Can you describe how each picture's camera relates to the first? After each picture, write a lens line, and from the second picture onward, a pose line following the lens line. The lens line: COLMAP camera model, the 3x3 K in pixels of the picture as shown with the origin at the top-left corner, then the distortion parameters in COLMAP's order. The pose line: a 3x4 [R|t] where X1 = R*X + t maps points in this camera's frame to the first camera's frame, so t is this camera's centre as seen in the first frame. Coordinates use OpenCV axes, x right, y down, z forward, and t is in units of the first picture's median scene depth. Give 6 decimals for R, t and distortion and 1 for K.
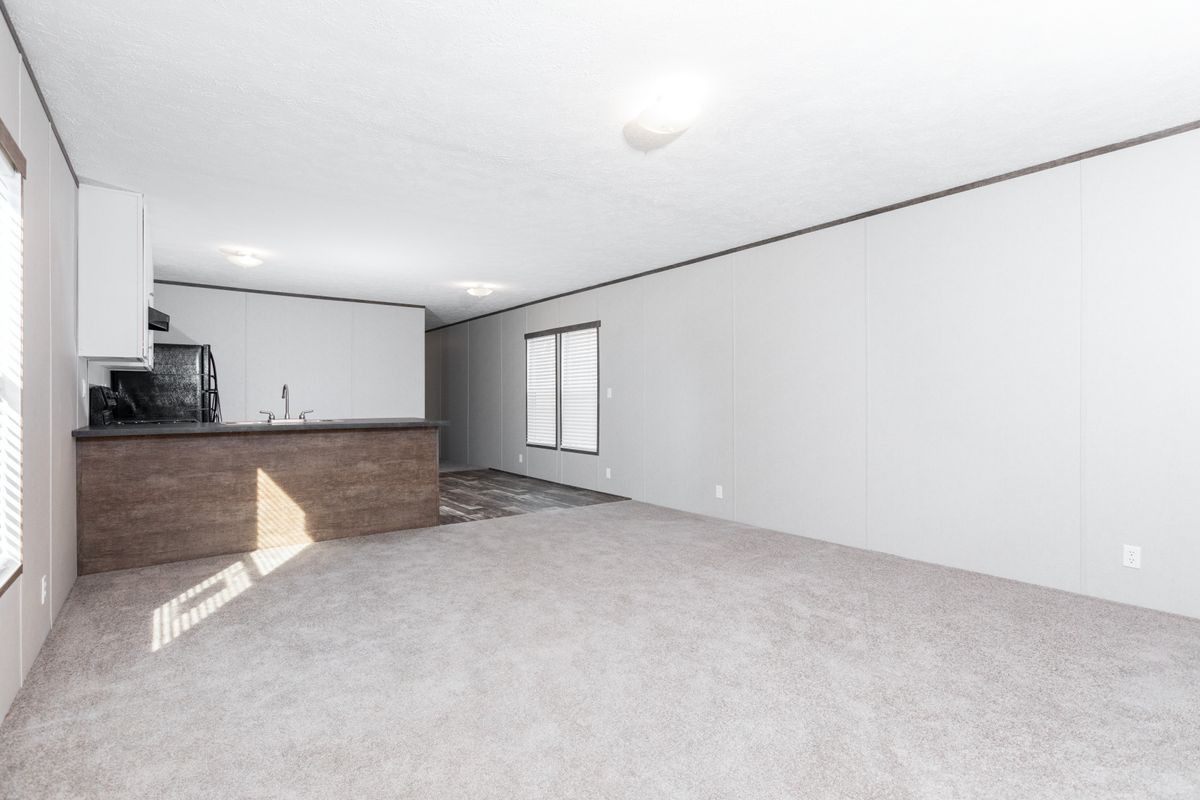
lens RADIAL K [[554.0, 0, 600.0], [0, 554.0, 400.0], [0, 0, 1]] dist [-0.001362, 0.000024]
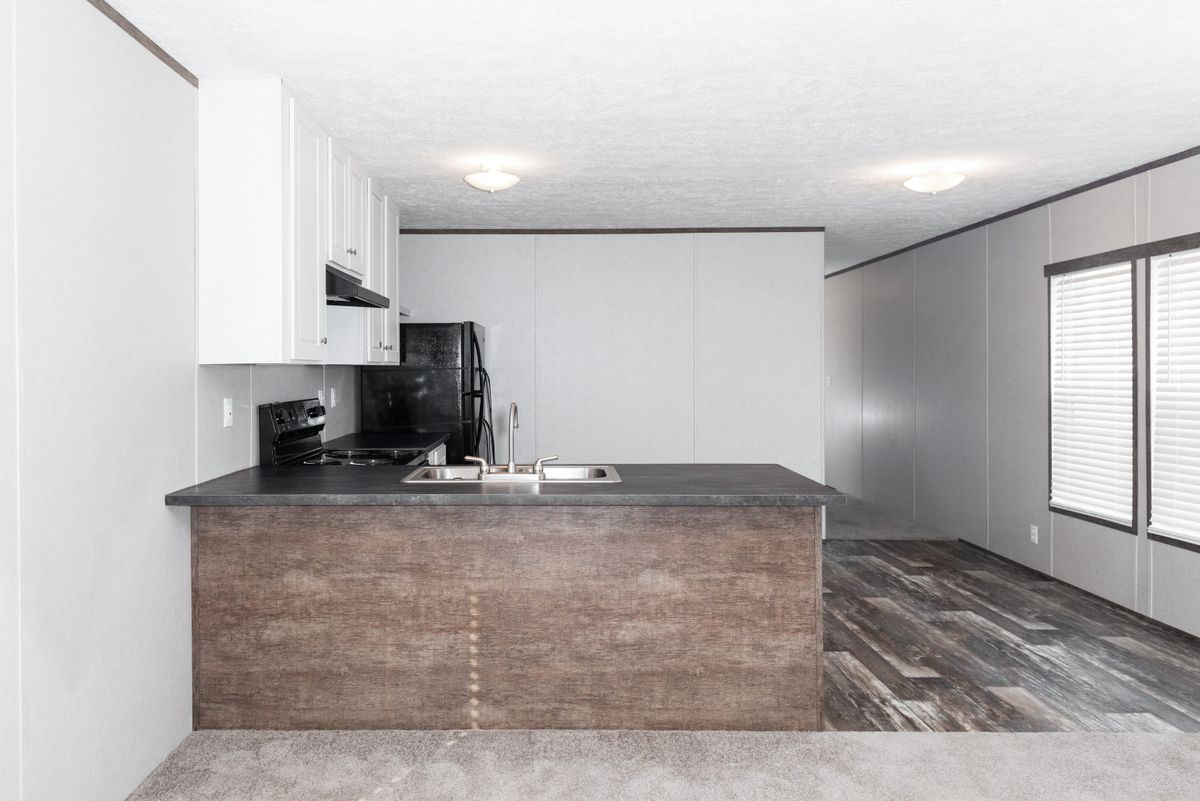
lens RADIAL K [[847.1, 0, 512.2], [0, 847.1, 367.8], [0, 0, 1]] dist [0.026077, -0.024657]
pose [[0.774980, -0.000864, -0.631985, -0.058500], [-0.007110, 0.999924, -0.010085, -0.044546], [0.631946, 0.012309, 0.774915, 0.323428]]
